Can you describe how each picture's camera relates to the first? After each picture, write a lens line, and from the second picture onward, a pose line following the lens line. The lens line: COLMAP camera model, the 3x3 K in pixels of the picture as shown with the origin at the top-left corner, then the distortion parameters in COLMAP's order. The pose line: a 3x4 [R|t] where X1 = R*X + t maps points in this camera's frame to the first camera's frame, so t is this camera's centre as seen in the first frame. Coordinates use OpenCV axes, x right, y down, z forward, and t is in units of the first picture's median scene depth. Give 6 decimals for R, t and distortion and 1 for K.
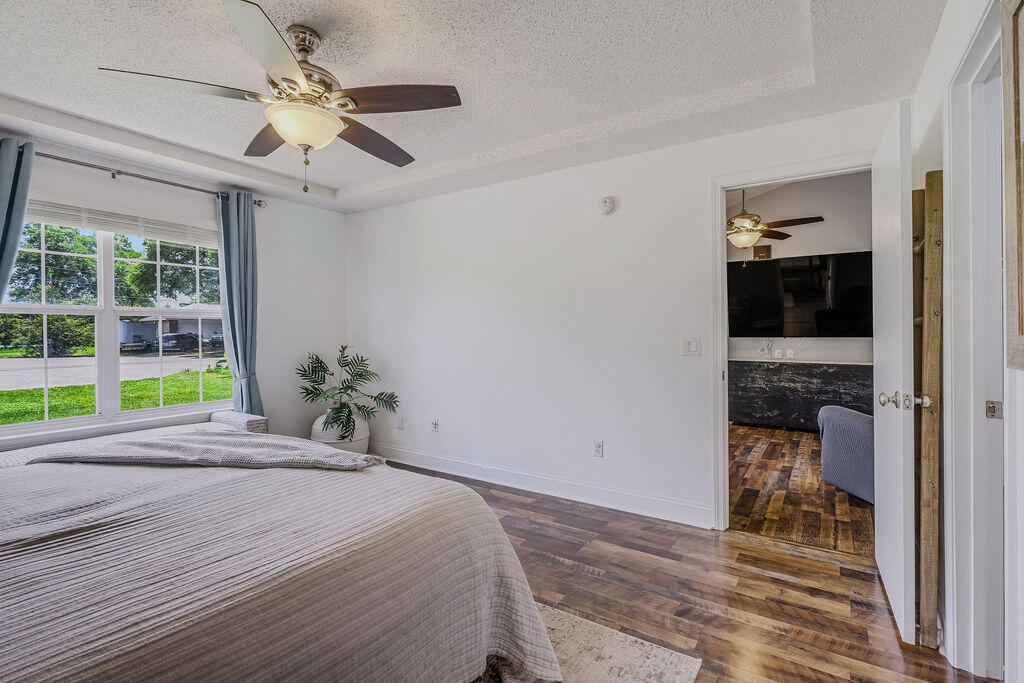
lens RADIAL K [[478.1, 0, 513.7], [0, 478.1, 332.4], [0, 0, 1]] dist [-0.004023, -0.000633]
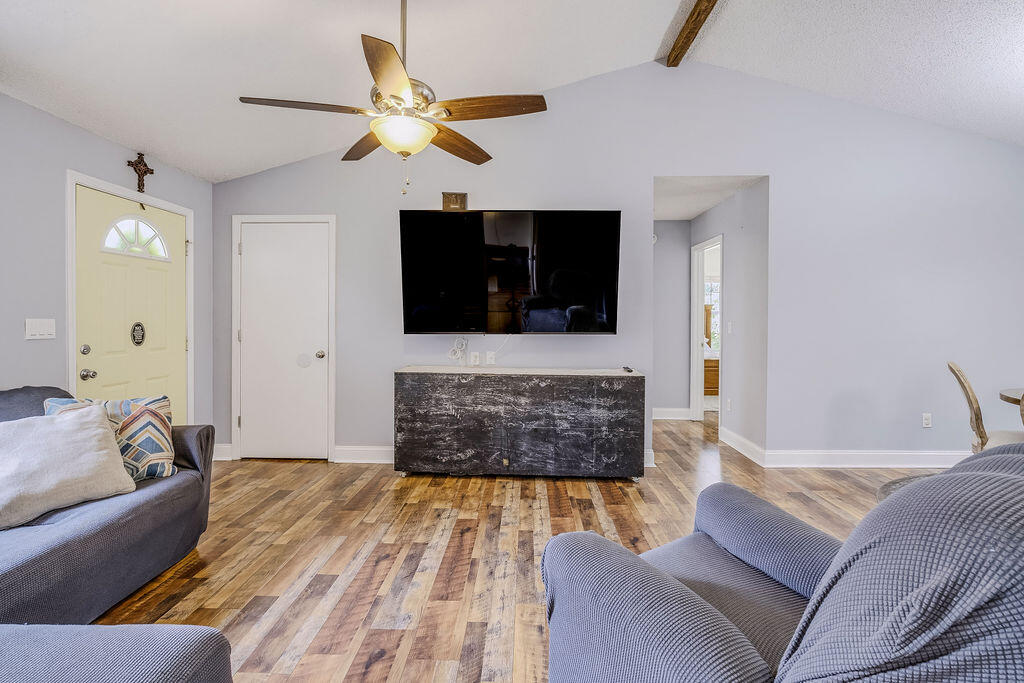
lens RADIAL K [[473.4, 0, 514.5], [0, 473.4, 320.6], [0, 0, 1]] dist [-0.004809, 0.000325]
pose [[0.846437, 0.007012, 0.532442, 0.265942], [-0.009036, 0.999958, 0.001195, -0.009315], [-0.532412, -0.005822, 0.846466, 0.441628]]
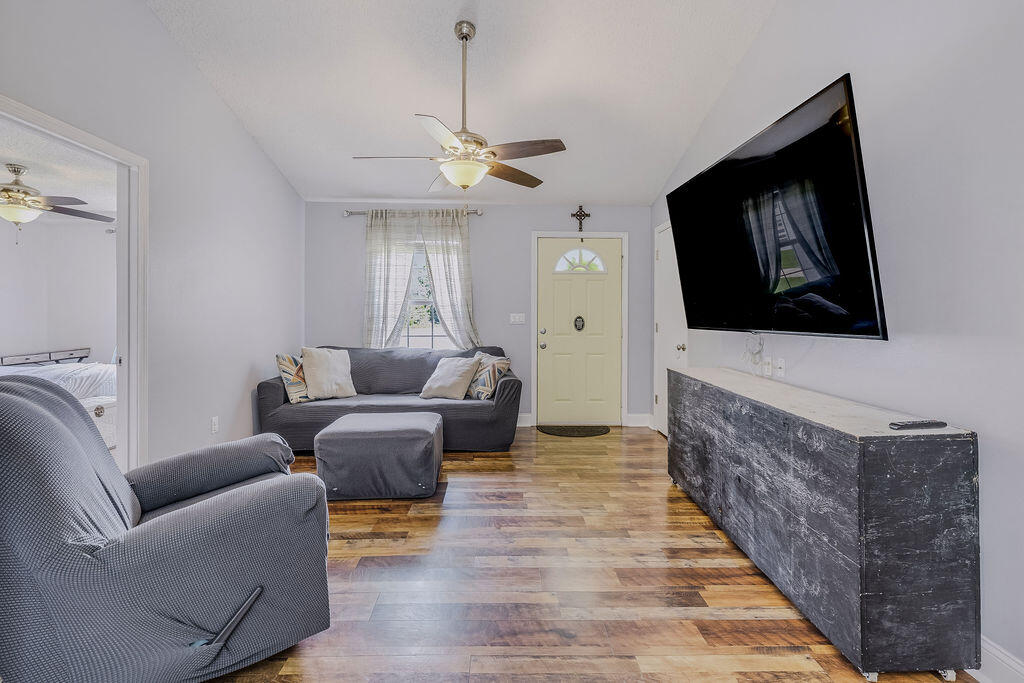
lens RADIAL K [[473.4, 0, 514.5], [0, 473.4, 320.6], [0, 0, 1]] dist [-0.004809, 0.000325]
pose [[0.573170, 0.014682, -0.819305, 0.849781], [-0.005708, 0.999887, 0.013924, -0.005311], [0.819416, -0.003305, 0.573189, 0.564688]]
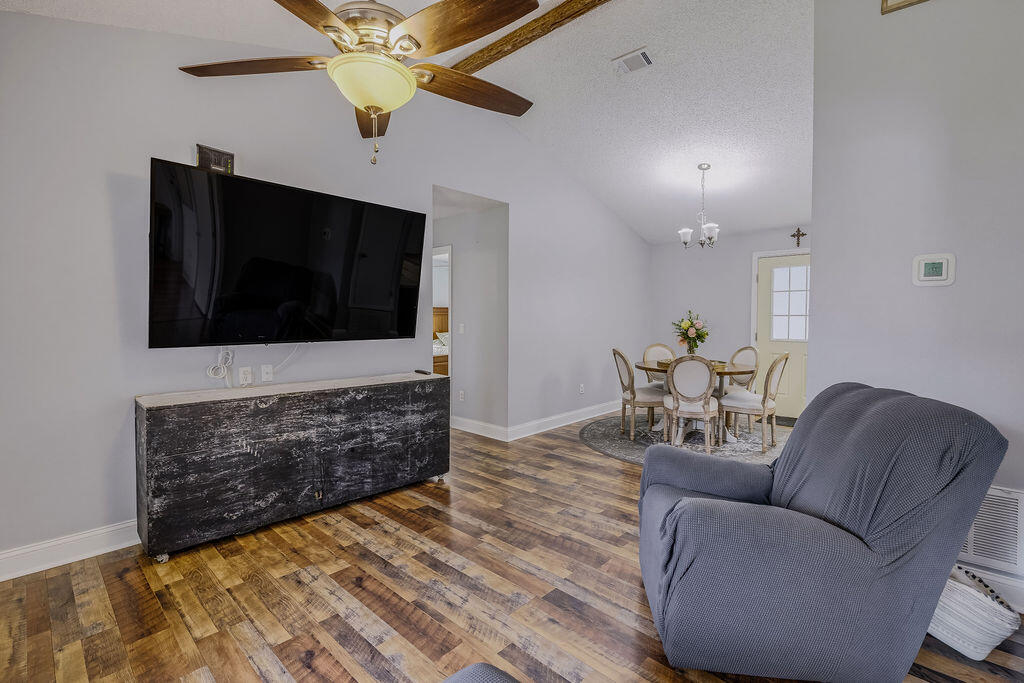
lens RADIAL K [[465.9, 0, 513.5], [0, 465.9, 334.6], [0, 0, 1]] dist [0.000596, 0.000513]
pose [[0.166921, -0.025629, 0.985637, 0.122242], [-0.001727, 0.999653, 0.026286, -0.012752], [-0.985969, -0.006090, 0.166819, 0.682688]]
